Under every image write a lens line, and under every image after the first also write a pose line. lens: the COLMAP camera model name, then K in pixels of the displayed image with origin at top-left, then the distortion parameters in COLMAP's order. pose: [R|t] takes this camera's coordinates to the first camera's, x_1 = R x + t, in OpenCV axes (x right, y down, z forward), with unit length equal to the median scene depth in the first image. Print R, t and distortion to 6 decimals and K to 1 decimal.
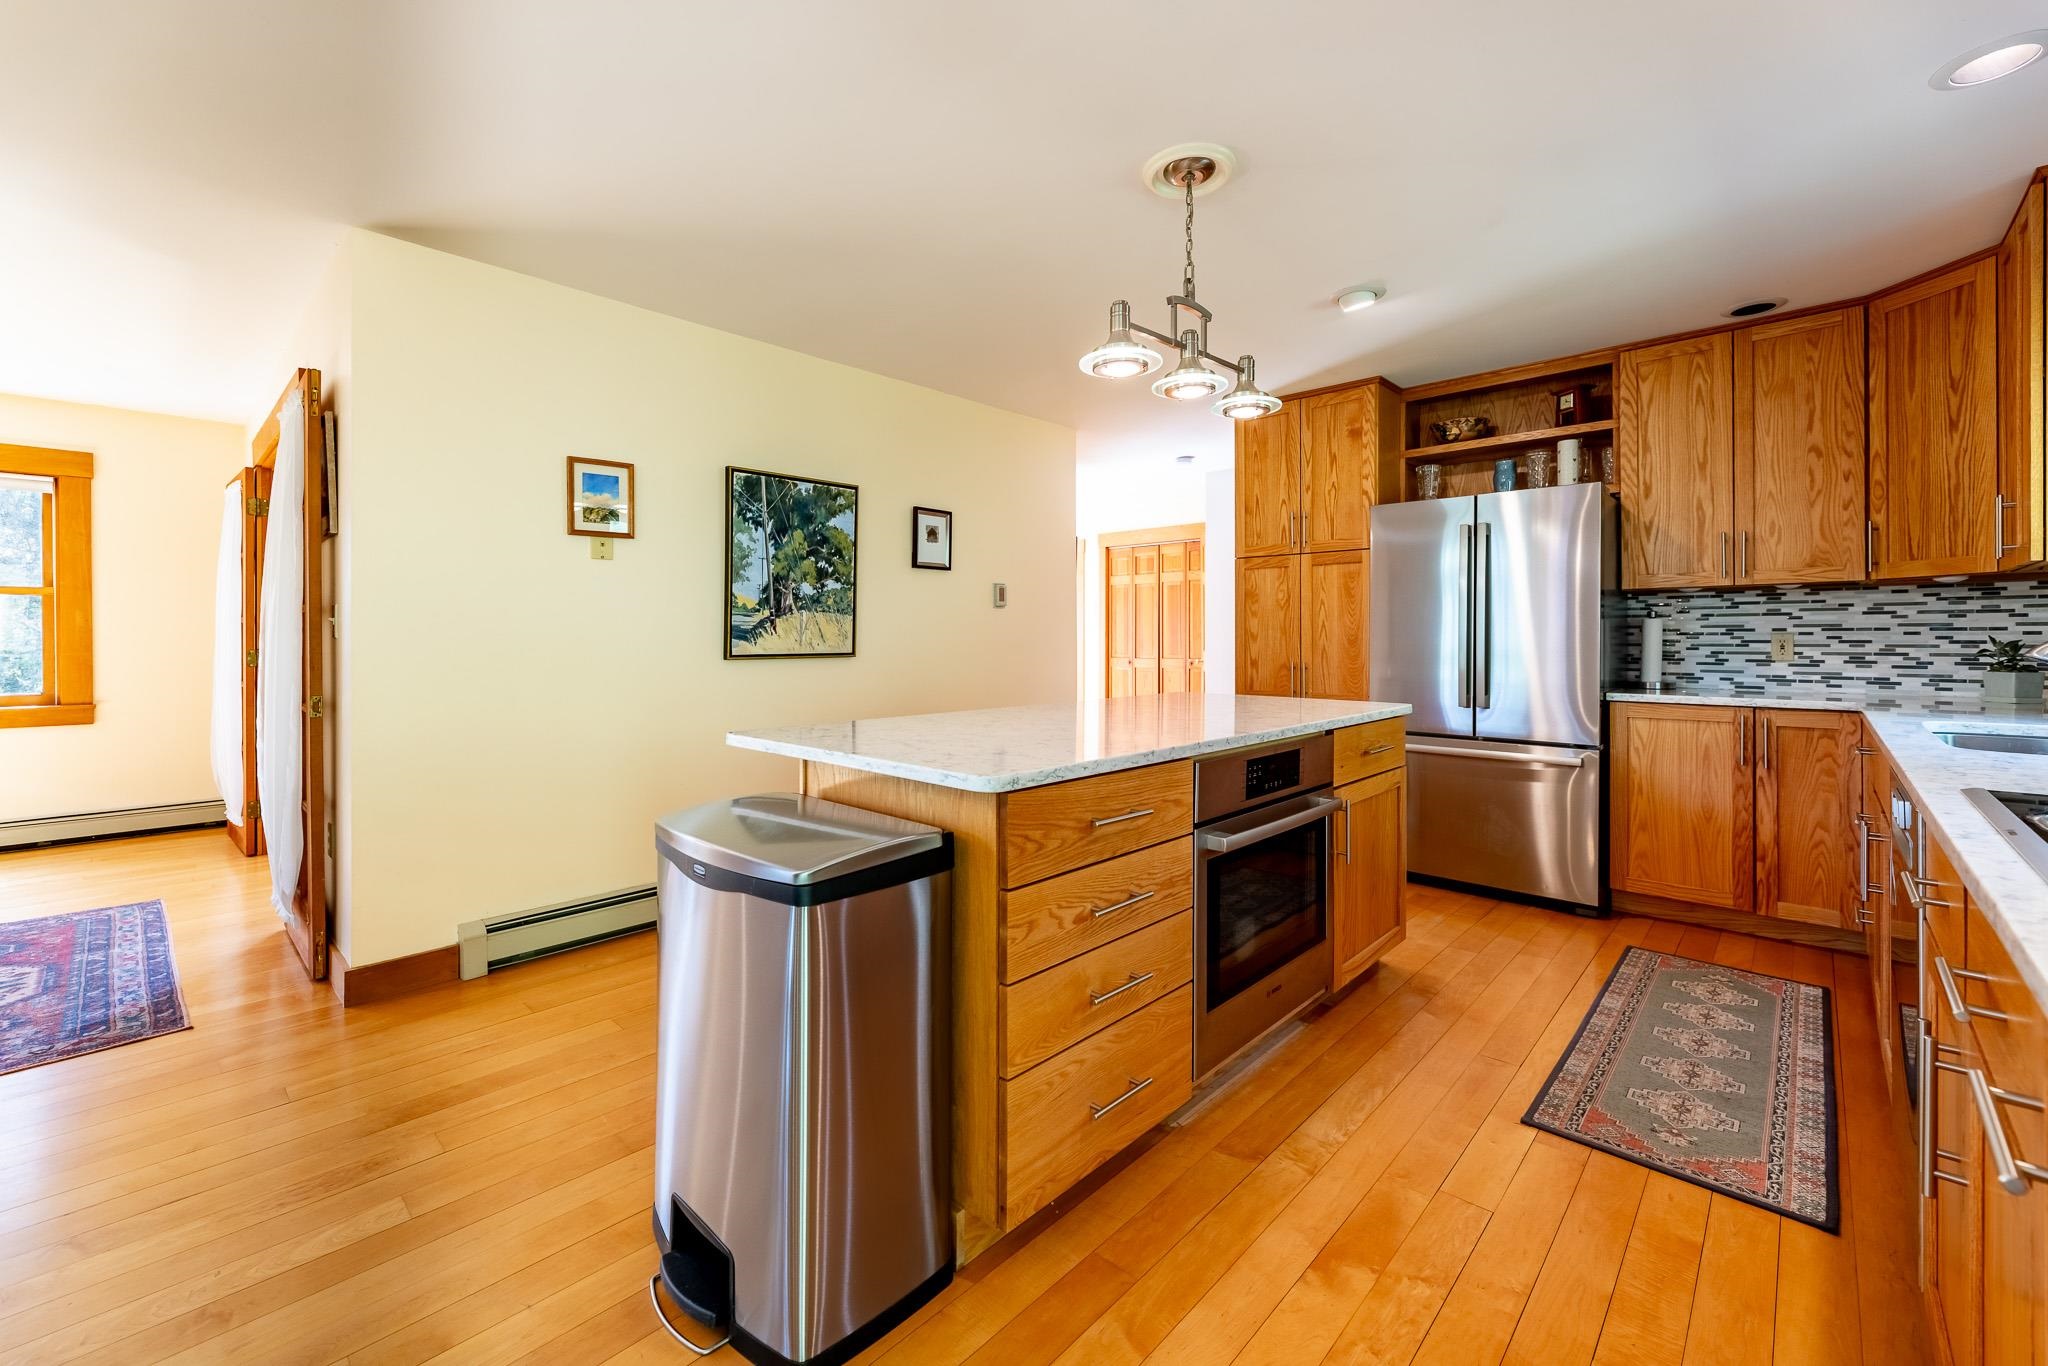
lens RADIAL K [[839.3, 0, 1011.2], [0, 839.3, 634.9], [0, 0, 1]] dist [0.003488, 0.000108]
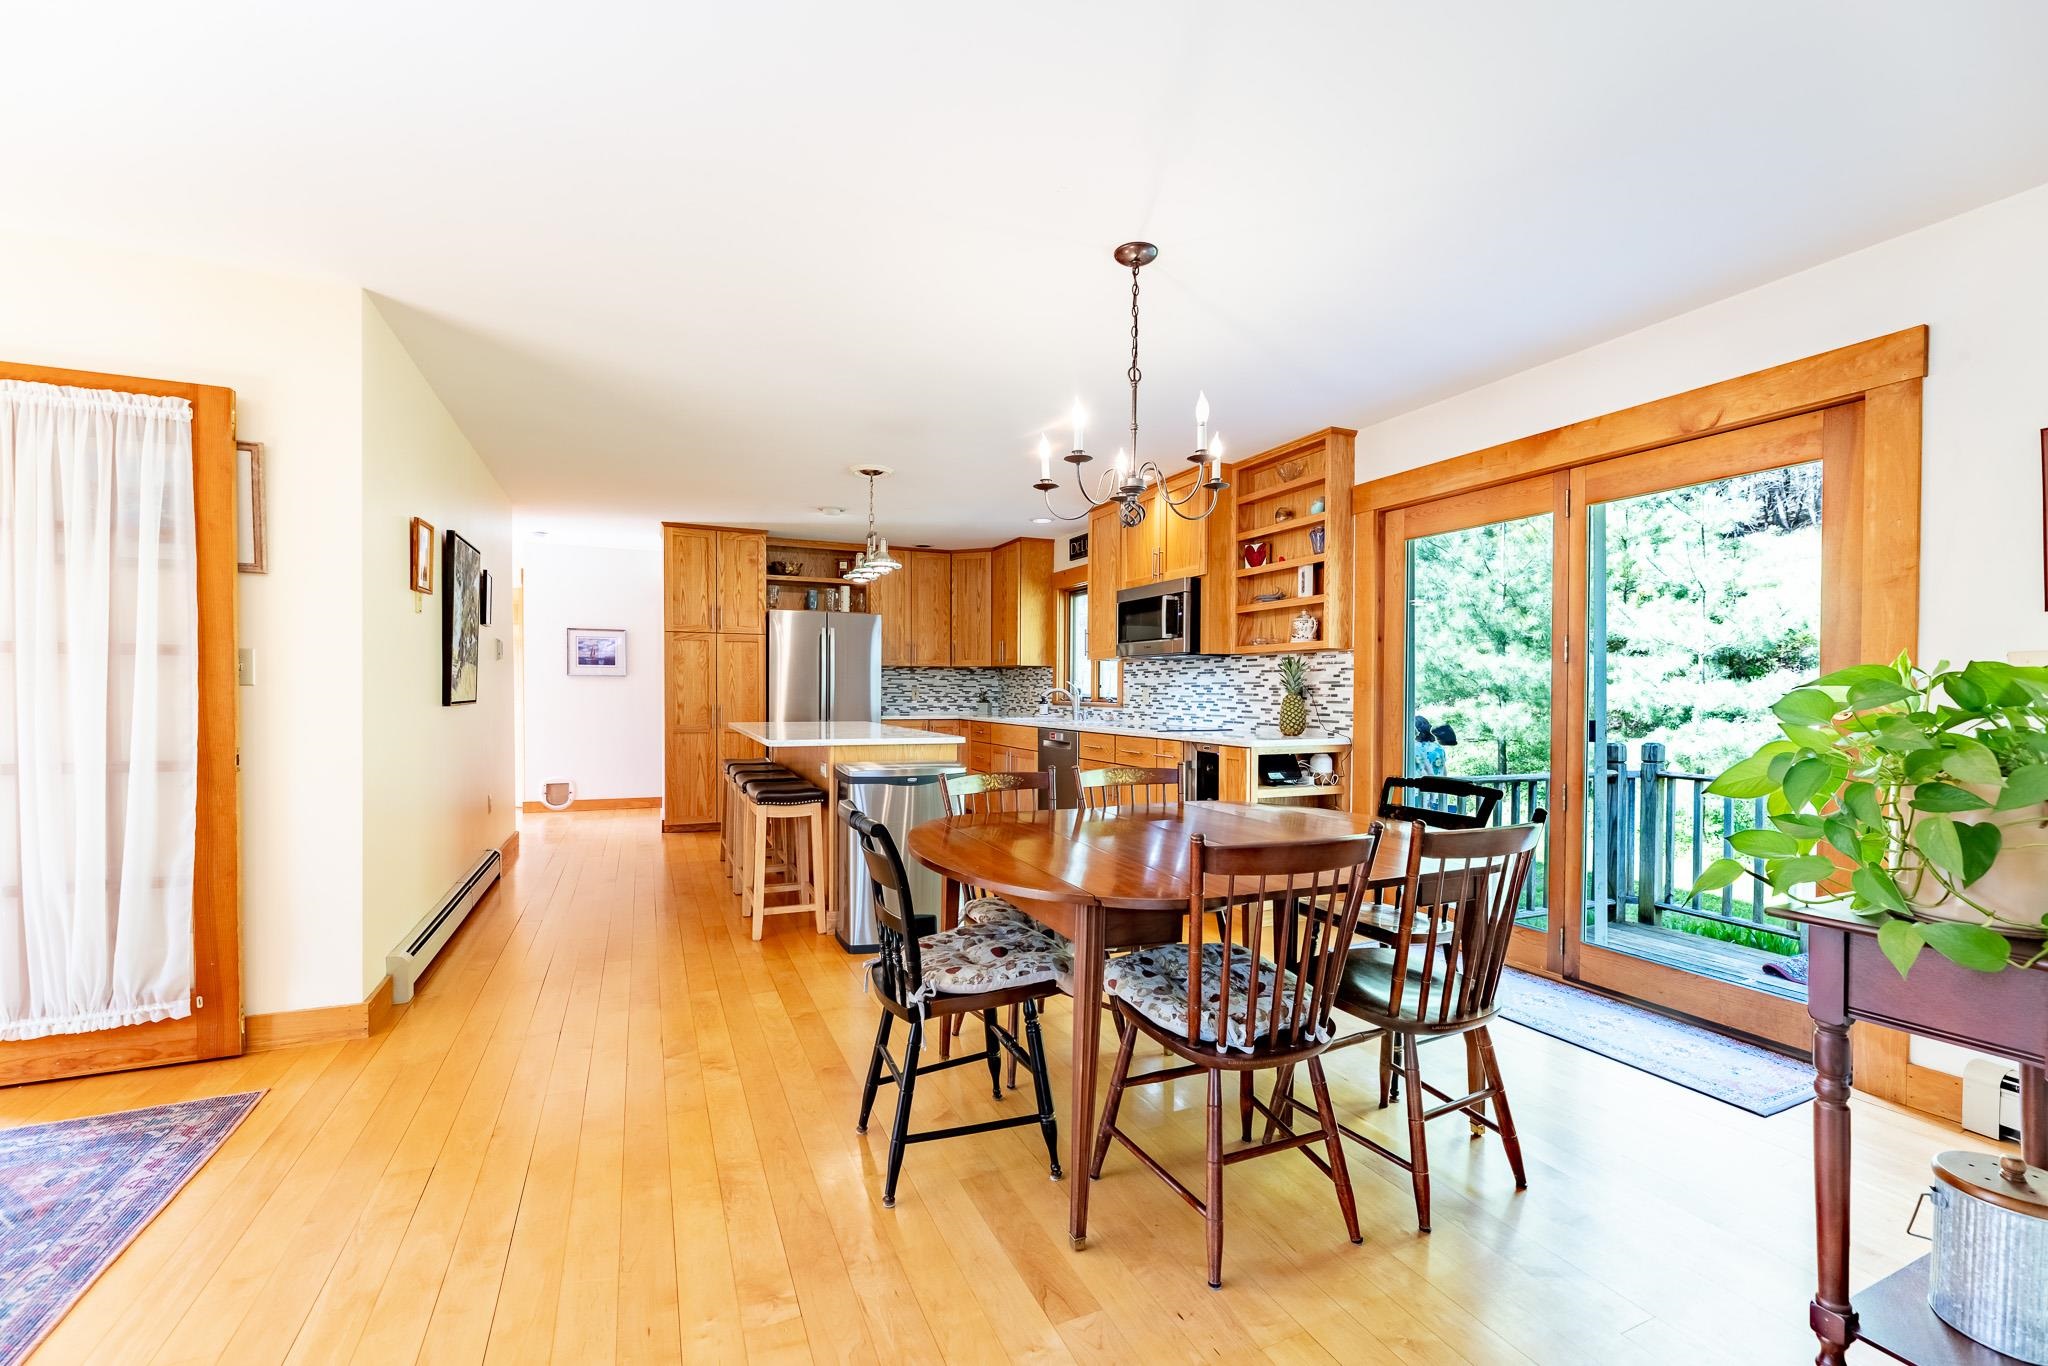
lens RADIAL K [[839.3, 0, 1031.7], [0, 839.3, 699.5], [0, 0, 1]] dist [0.003488, 0.000108]
pose [[0.369453, -0.008138, 0.929214, -1.130490], [-0.009232, 0.999880, 0.012428, -0.001173], [-0.929204, -0.013170, 0.369334, -0.119823]]
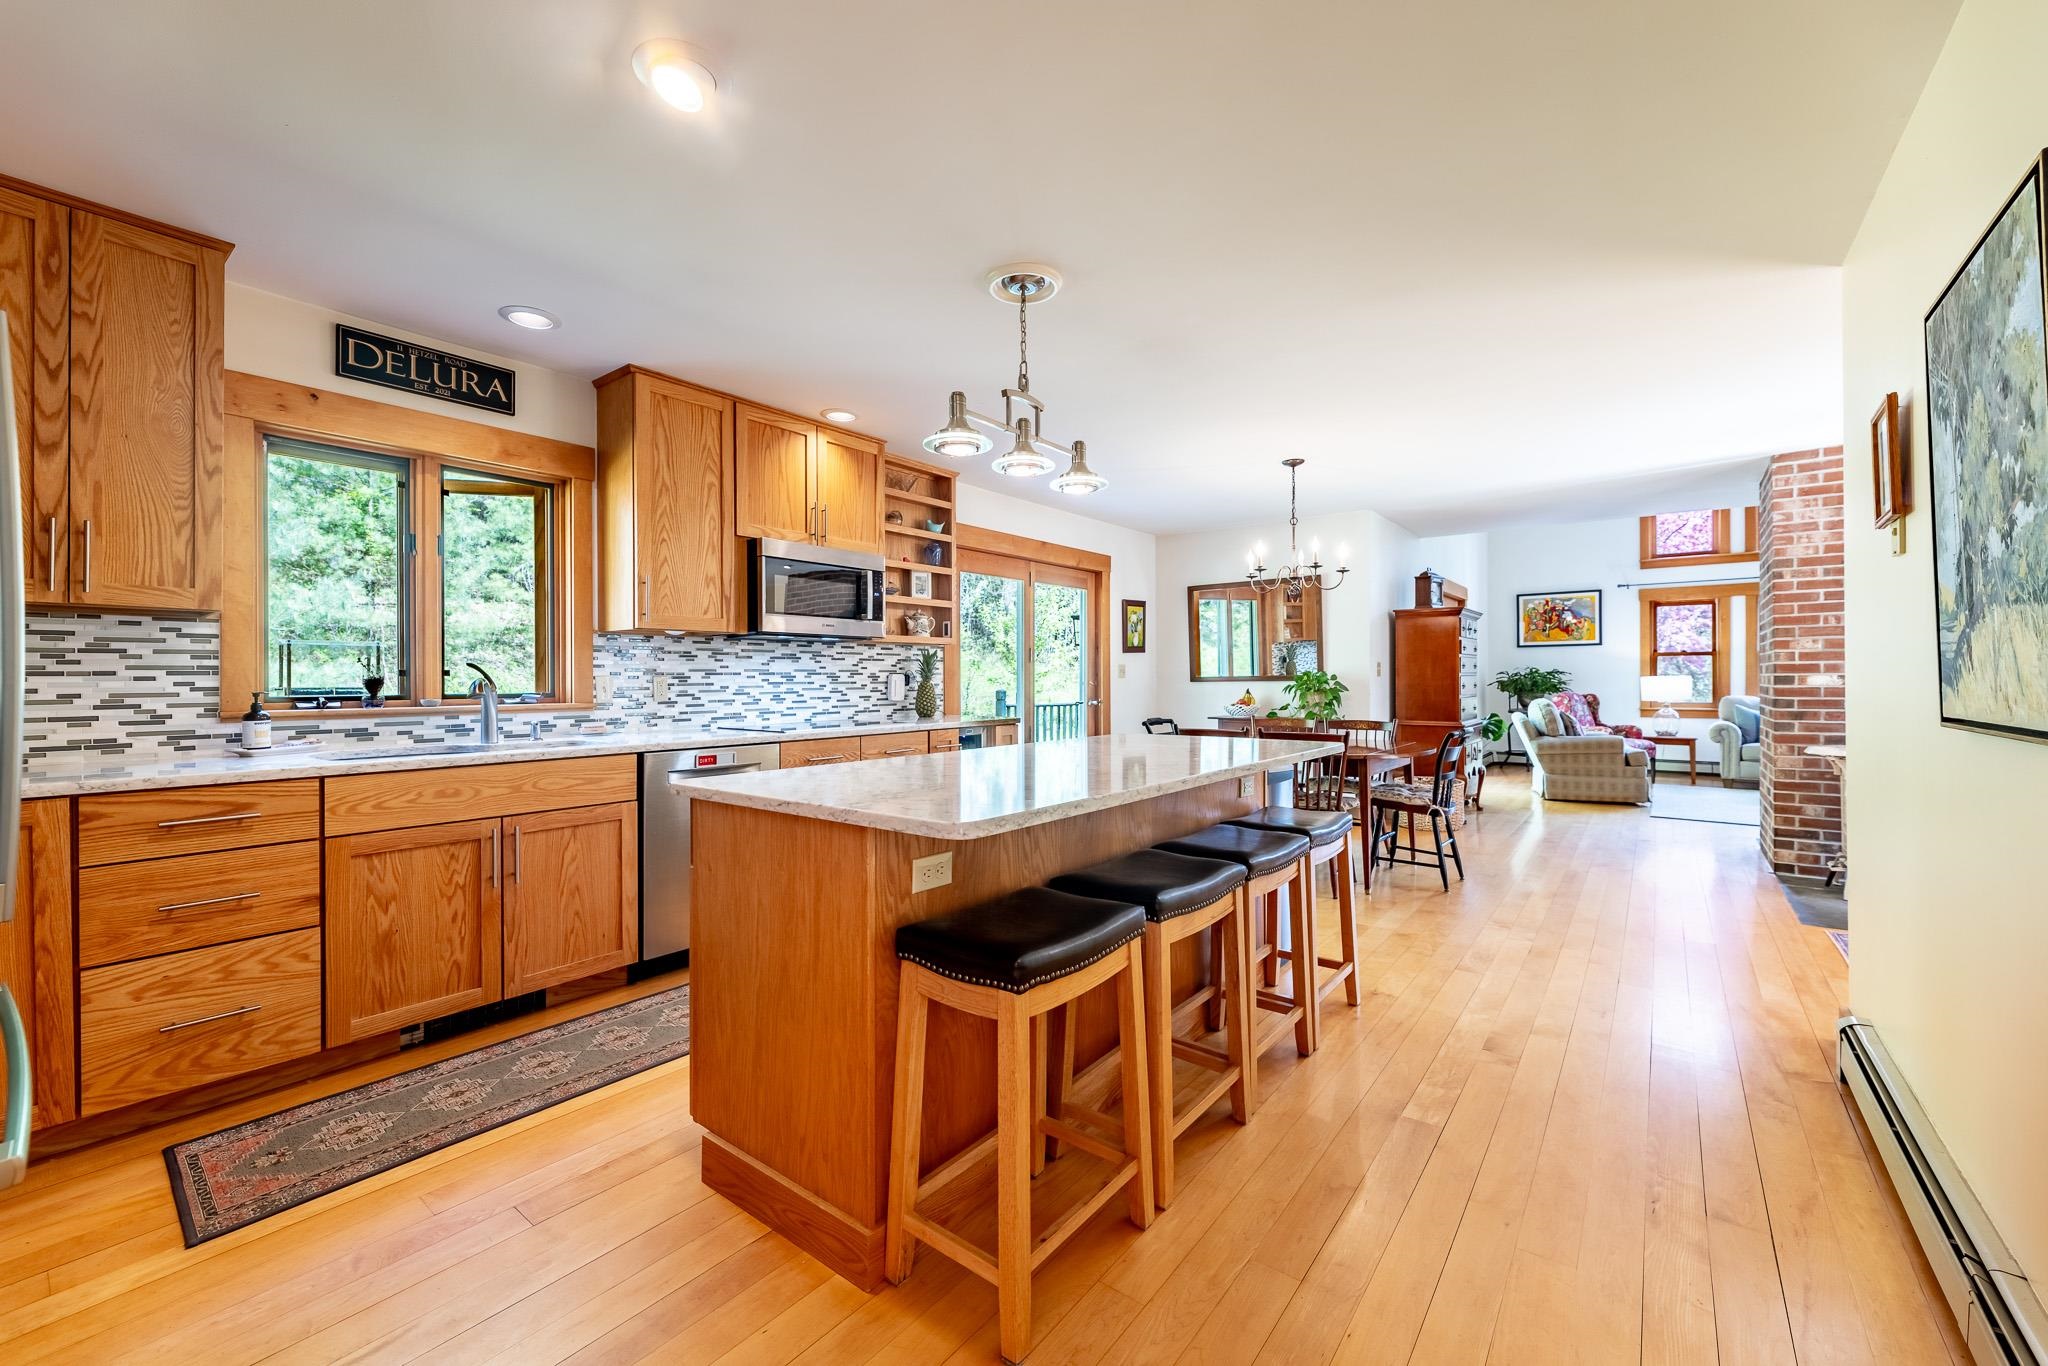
lens RADIAL K [[817.8, 0, 1012.1], [0, 817.8, 671.3], [0, 0, 1]] dist [0.000790, 0.000034]
pose [[-0.996096, 0.002262, -0.088248, 0.228151], [0.003159, 0.999945, -0.010017, 0.000341], [0.088221, -0.010257, -0.996048, 1.487996]]
